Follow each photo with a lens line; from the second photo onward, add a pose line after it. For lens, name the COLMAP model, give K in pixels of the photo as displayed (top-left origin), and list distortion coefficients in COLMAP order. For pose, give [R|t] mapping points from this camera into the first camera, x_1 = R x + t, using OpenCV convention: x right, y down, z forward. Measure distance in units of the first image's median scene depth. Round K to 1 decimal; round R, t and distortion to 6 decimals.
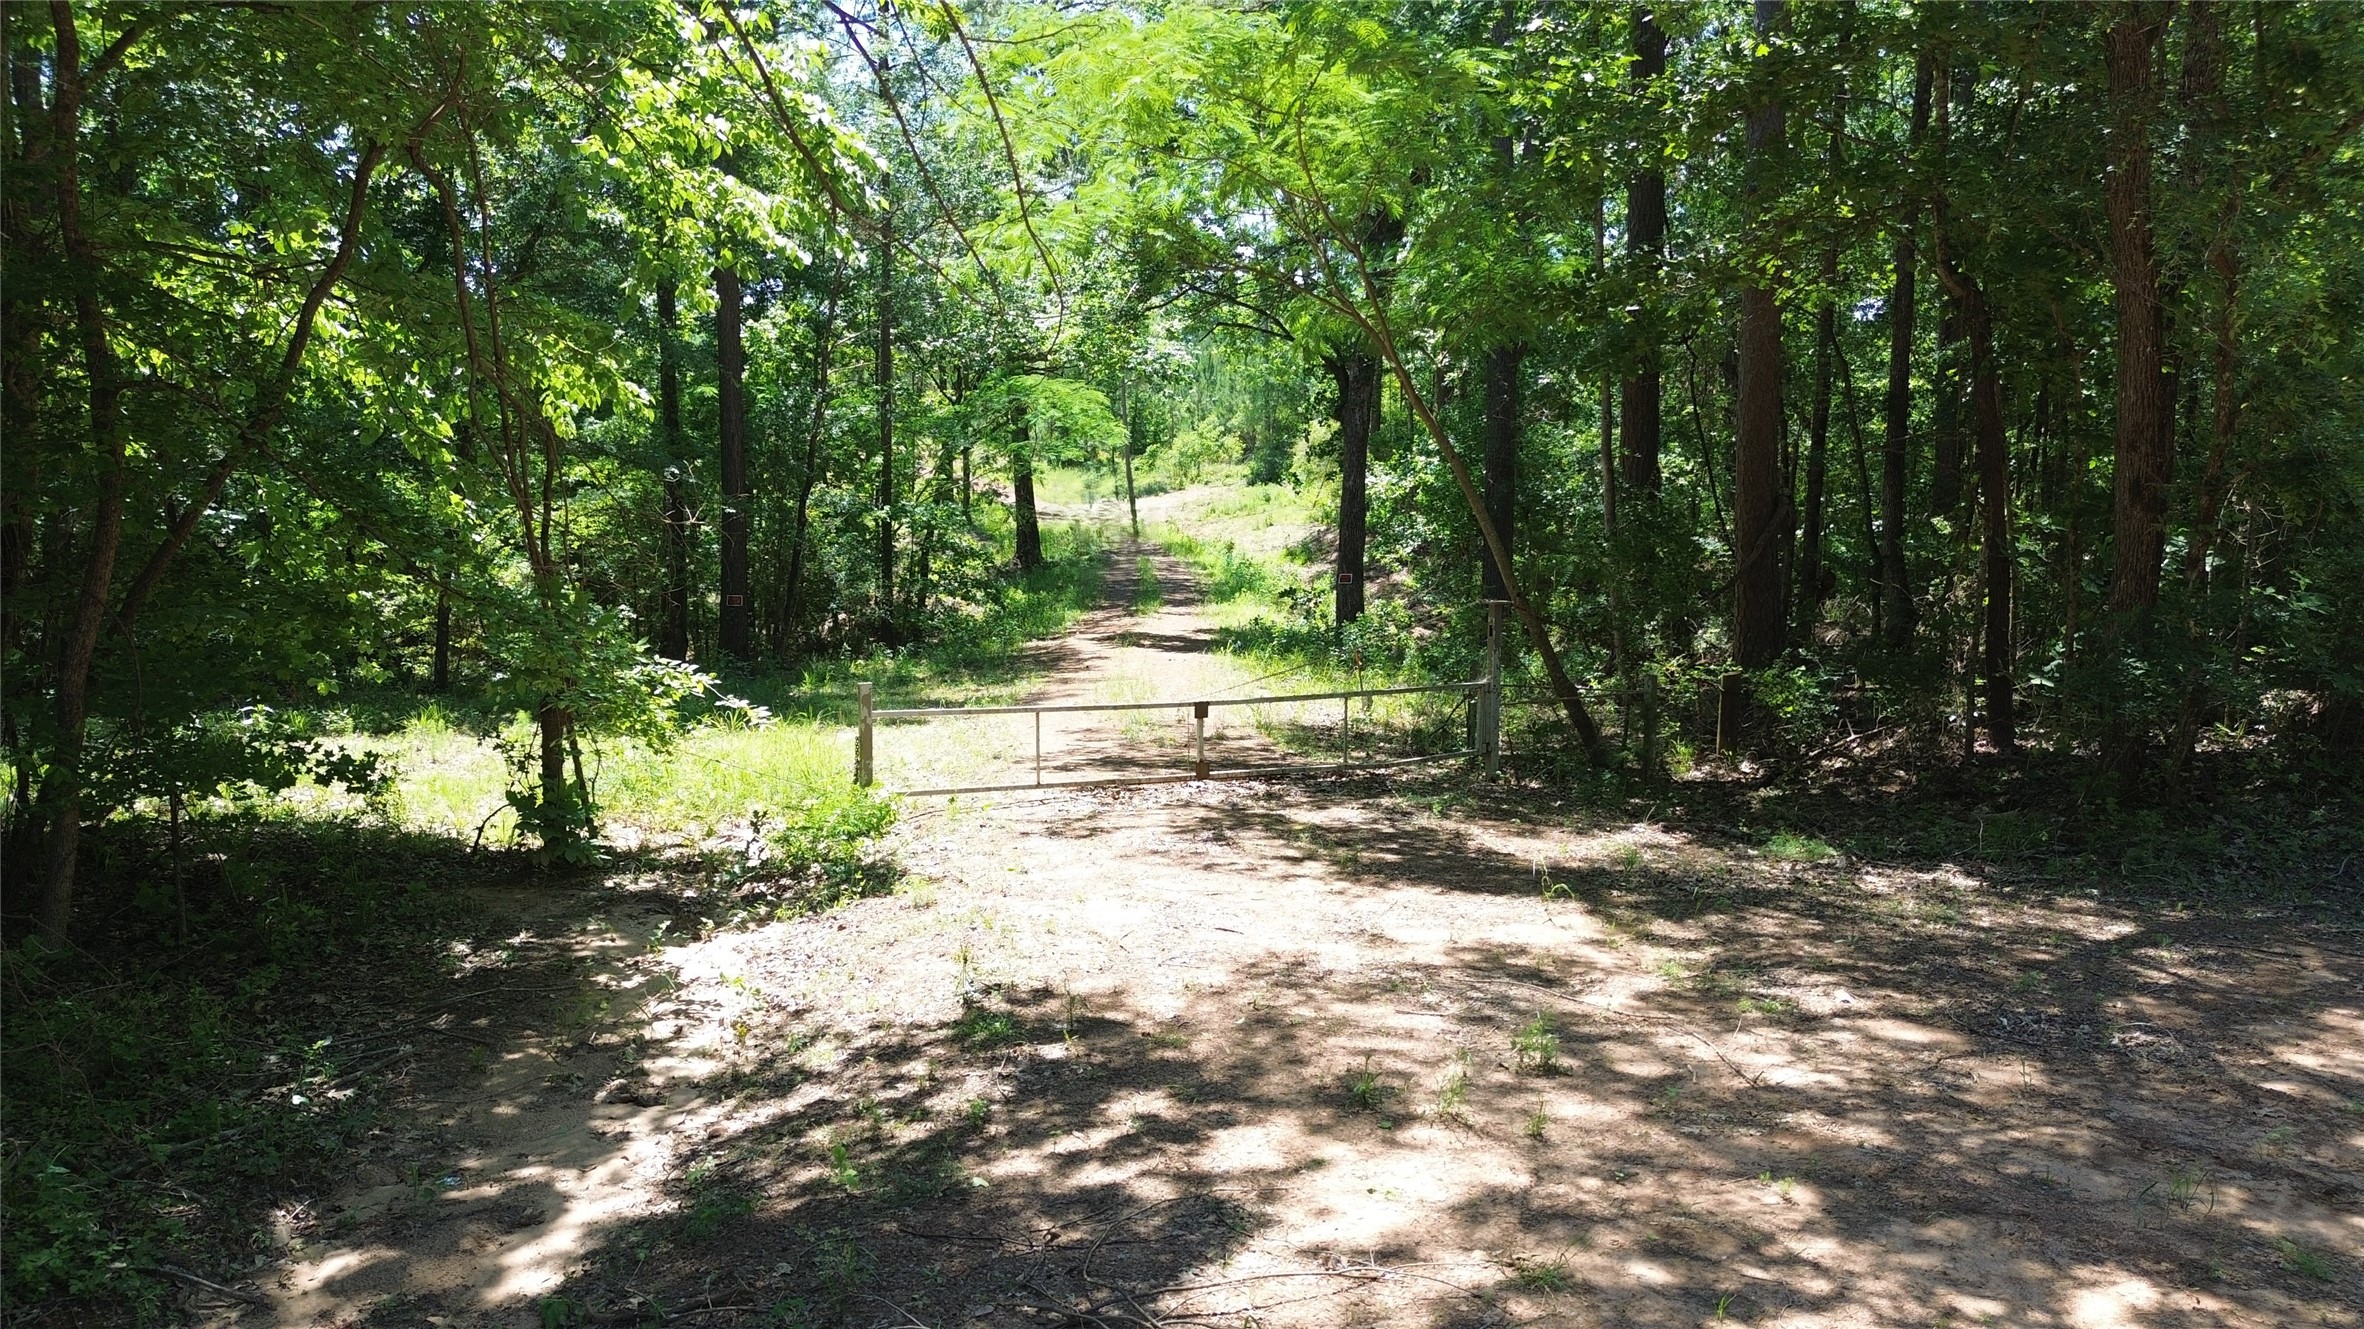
lens RADIAL K [[1699.5, 0, 1185.3], [0, 1699.5, 664.7], [0, 0, 1]] dist [0.057823, -0.021756]
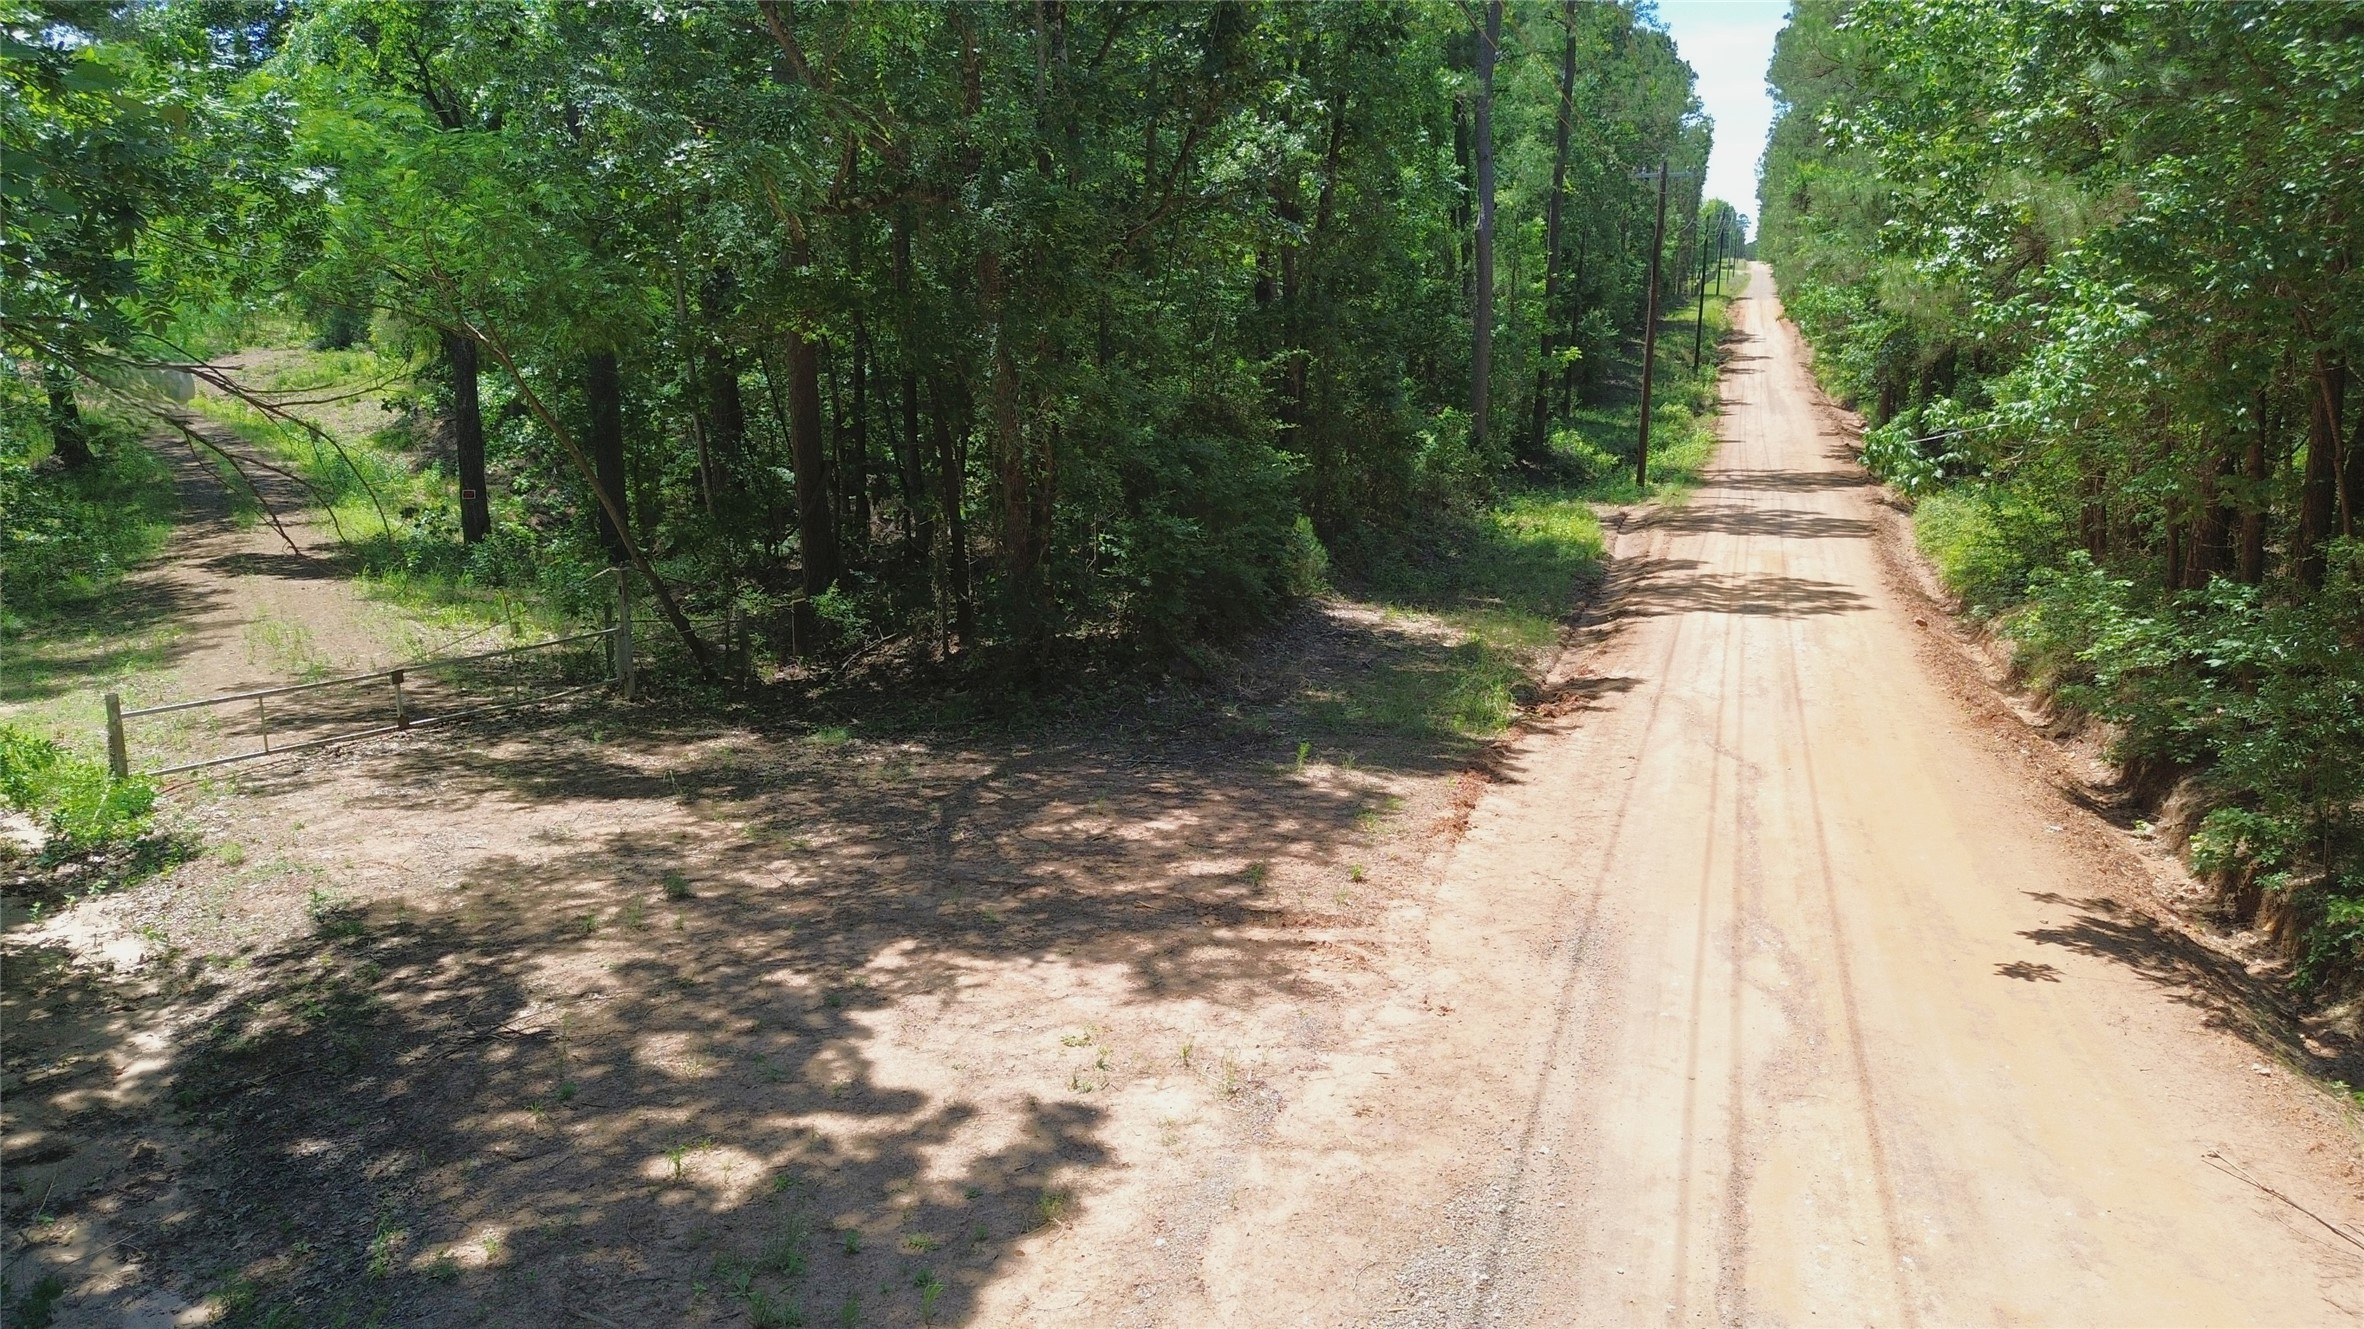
lens RADIAL K [[1699.5, 0, 1184.4], [0, 1699.5, 670.2], [0, 0, 1]] dist [0.057823, -0.021756]
pose [[0.875952, -0.099584, 0.472007, -0.079269], [0.050131, 0.991954, 0.116248, -0.107605], [-0.479786, -0.078165, 0.873897, -0.472936]]
